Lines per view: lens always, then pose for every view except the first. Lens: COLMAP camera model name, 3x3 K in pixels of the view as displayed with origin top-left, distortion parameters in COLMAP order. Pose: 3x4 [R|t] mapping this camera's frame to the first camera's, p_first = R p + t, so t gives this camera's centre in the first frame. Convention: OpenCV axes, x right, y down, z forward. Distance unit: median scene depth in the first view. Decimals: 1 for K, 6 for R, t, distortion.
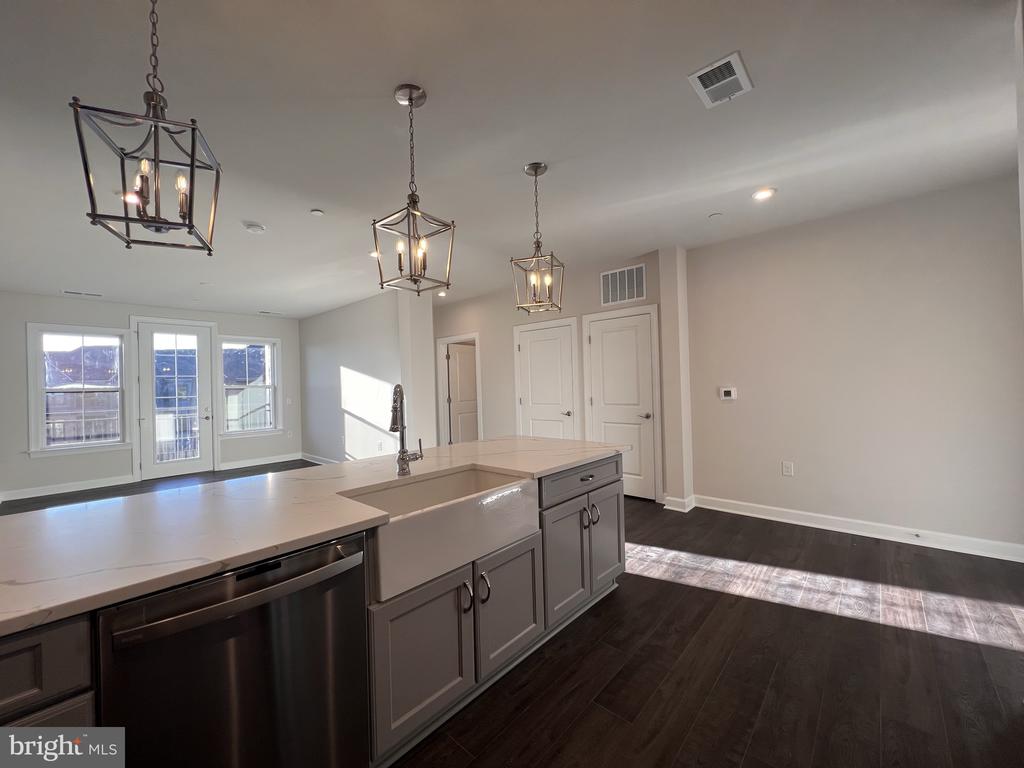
lens RADIAL K [[410.9, 0, 513.7], [0, 410.9, 381.2], [0, 0, 1]] dist [-0.006746, 0.000961]
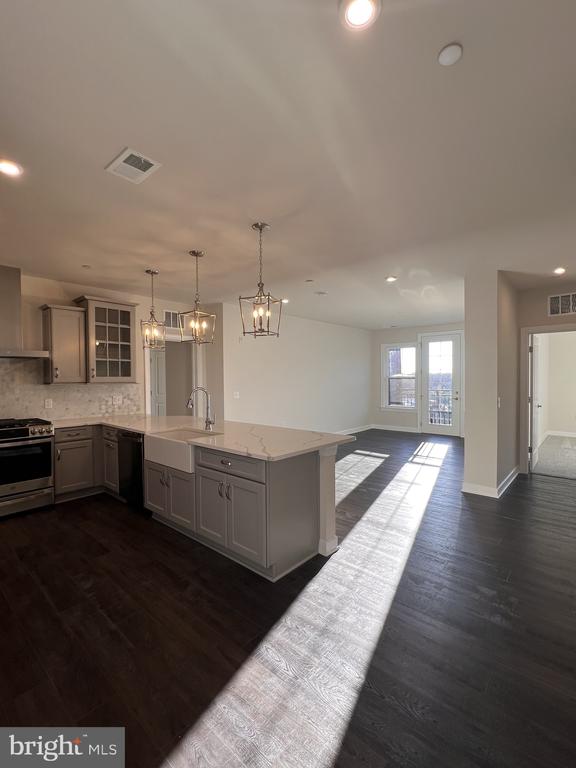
lens RADIAL K [[350.4, 0, 285.9], [0, 350.4, 384.6], [0, 0, 1]] dist [-0.008780, 0.000231]
pose [[0.007765, 0.048548, -0.998791, 0.498014], [0.014108, 0.998716, 0.048654, -0.029227], [0.999870, -0.014469, 0.007070, 0.447182]]
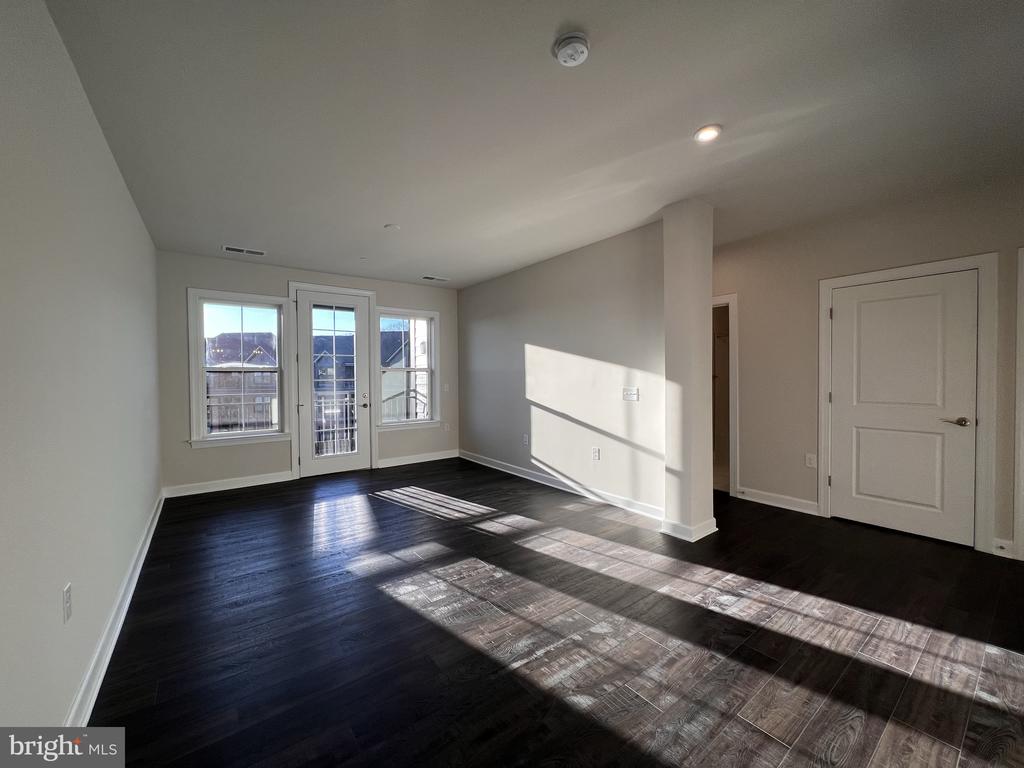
lens RADIAL K [[410.9, 0, 508.9], [0, 410.9, 382.0], [0, 0, 1]] dist [-0.006746, 0.000961]
pose [[0.980578, 0.021615, -0.194932, -0.328742], [-0.016077, 0.999422, 0.029949, 0.012650], [0.195467, -0.026234, 0.980359, 0.259378]]
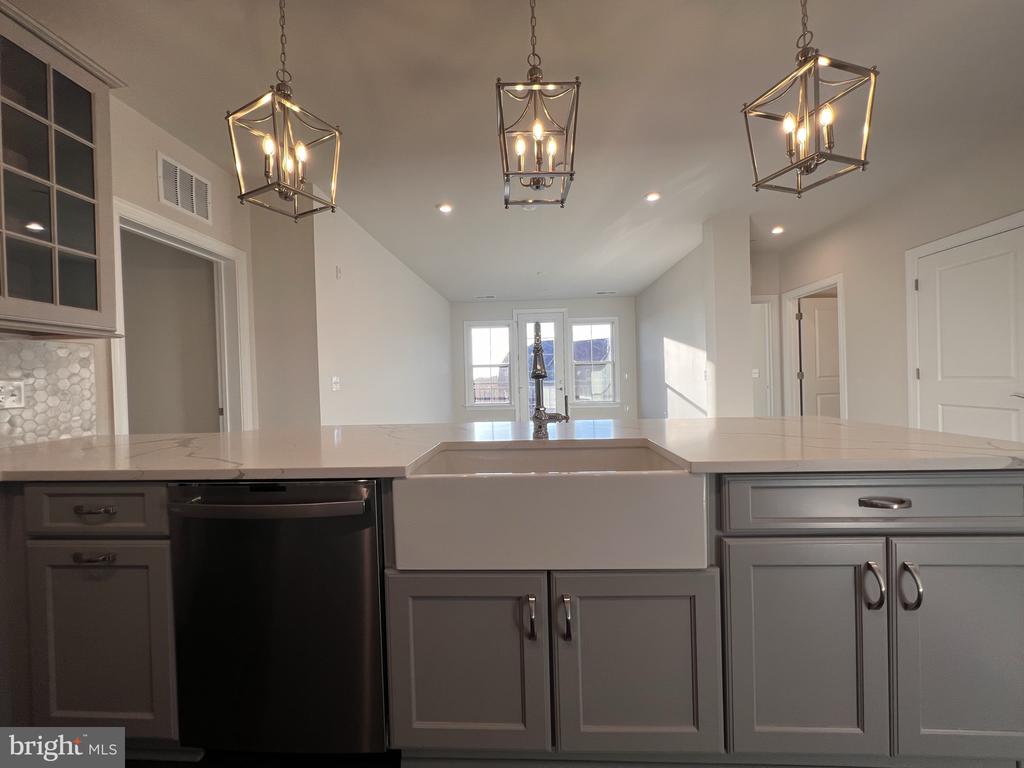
lens RADIAL K [[410.9, 0, 510.4], [0, 410.9, 381.9], [0, 0, 1]] dist [-0.006746, 0.000961]
pose [[0.628059, 0.016744, -0.777985, 0.100926], [0.015201, 0.999314, 0.033779, 0.029307], [0.778017, -0.033041, 0.627374, 0.146822]]
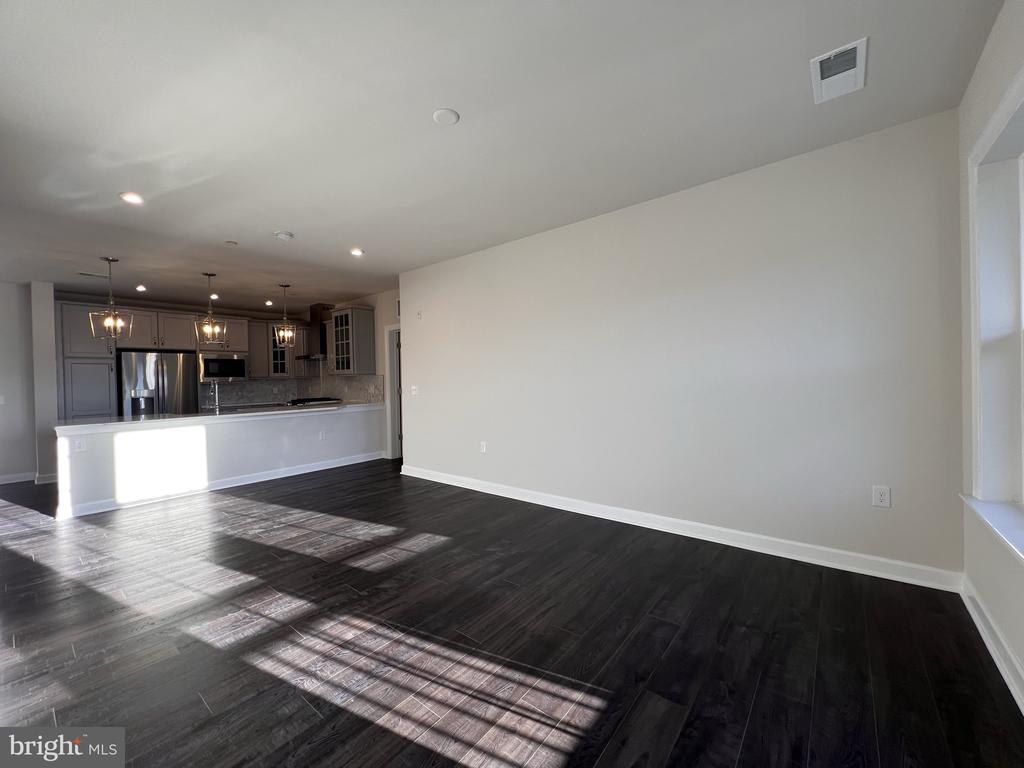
lens RADIAL K [[410.9, 0, 510.0], [0, 410.9, 385.7], [0, 0, 1]] dist [-0.006746, 0.000961]
pose [[-0.997242, 0.056169, -0.048510, -0.651434], [0.056122, 0.998421, 0.002330, 0.050251], [0.048565, -0.000399, -0.998820, 1.202737]]
